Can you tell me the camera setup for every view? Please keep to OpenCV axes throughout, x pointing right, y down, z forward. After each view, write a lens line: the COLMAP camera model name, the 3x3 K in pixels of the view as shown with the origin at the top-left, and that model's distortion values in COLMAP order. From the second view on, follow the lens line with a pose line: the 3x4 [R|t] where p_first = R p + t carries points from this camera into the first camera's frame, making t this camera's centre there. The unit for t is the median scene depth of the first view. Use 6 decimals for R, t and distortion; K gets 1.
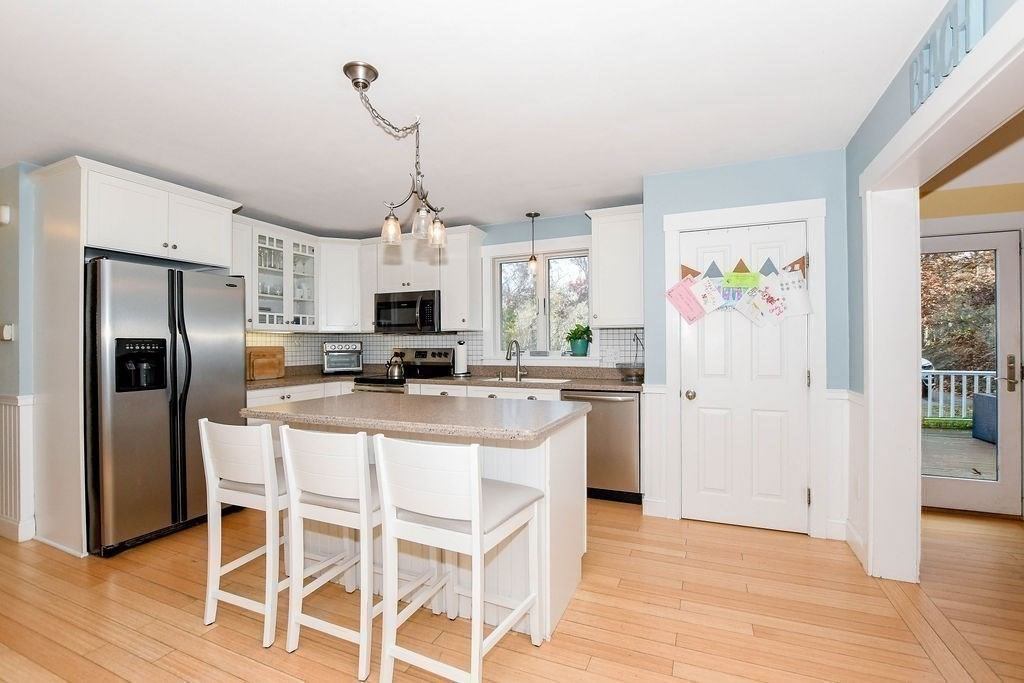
lens RADIAL K [[448.7, 0, 496.0], [0, 448.7, 343.6], [0, 0, 1]] dist [-0.021506, 0.001702]
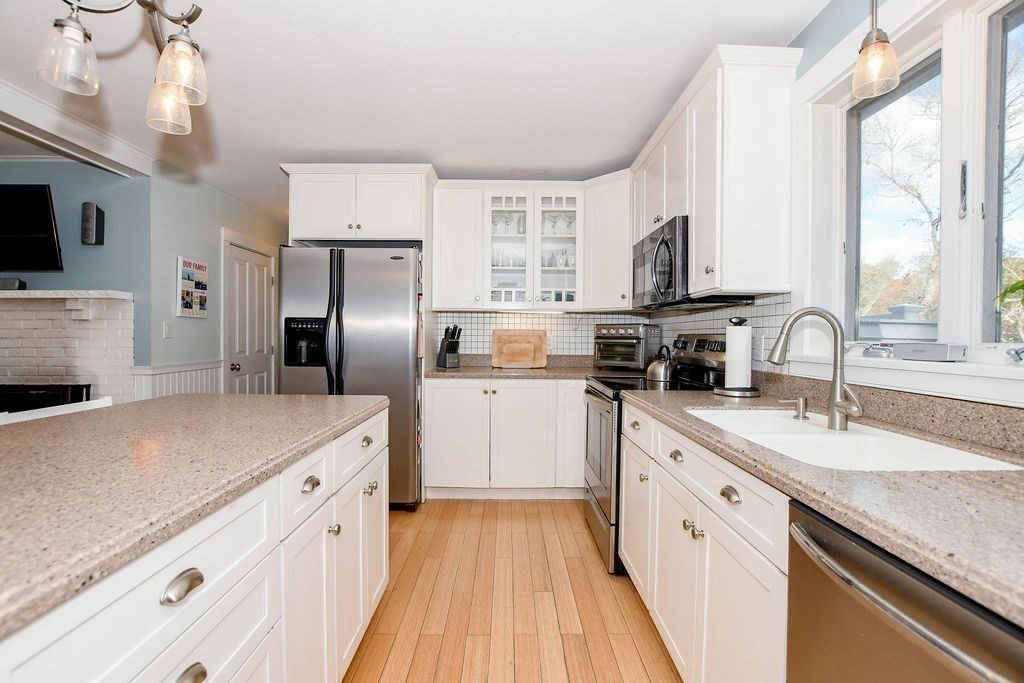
lens RADIAL K [[448.7, 0, 509.0], [0, 448.7, 343.1], [0, 0, 1]] dist [-0.021506, 0.001702]
pose [[0.436828, 0.024062, -0.899223, 0.319365], [-0.008189, 0.999707, 0.022773, 0.017789], [0.899508, -0.002584, 0.436897, 0.825720]]
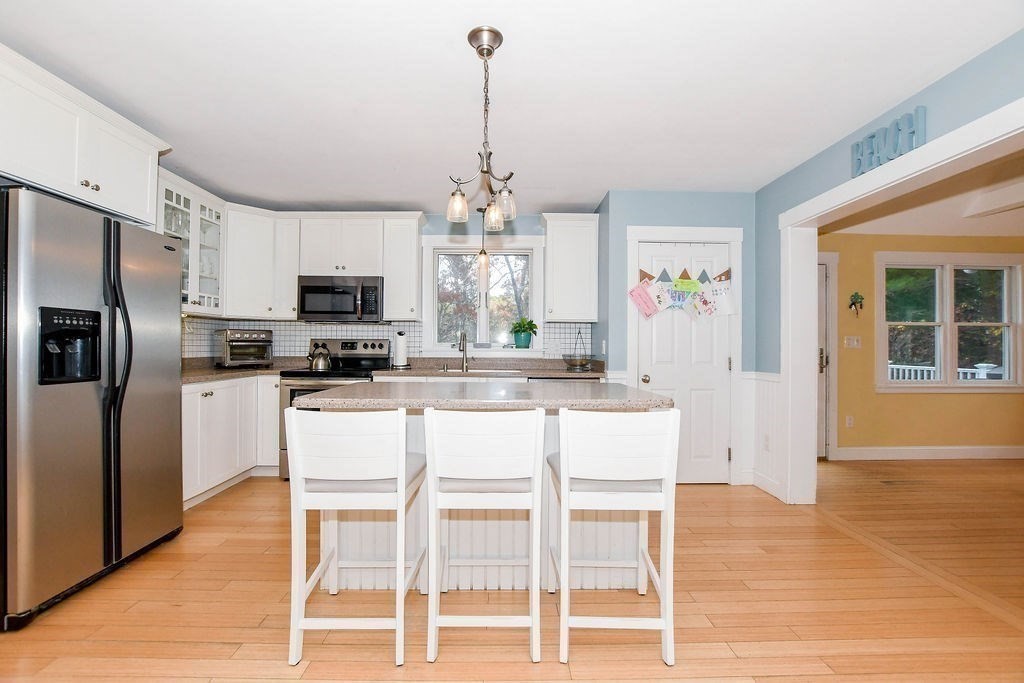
lens RADIAL K [[448.7, 0, 492.5], [0, 448.7, 341.7], [0, 0, 1]] dist [-0.021506, 0.001702]
pose [[0.914016, 0.017558, 0.405297, -0.399665], [-0.014290, 0.999836, -0.011087, 0.032479], [-0.405426, 0.004342, 0.914118, 0.070902]]
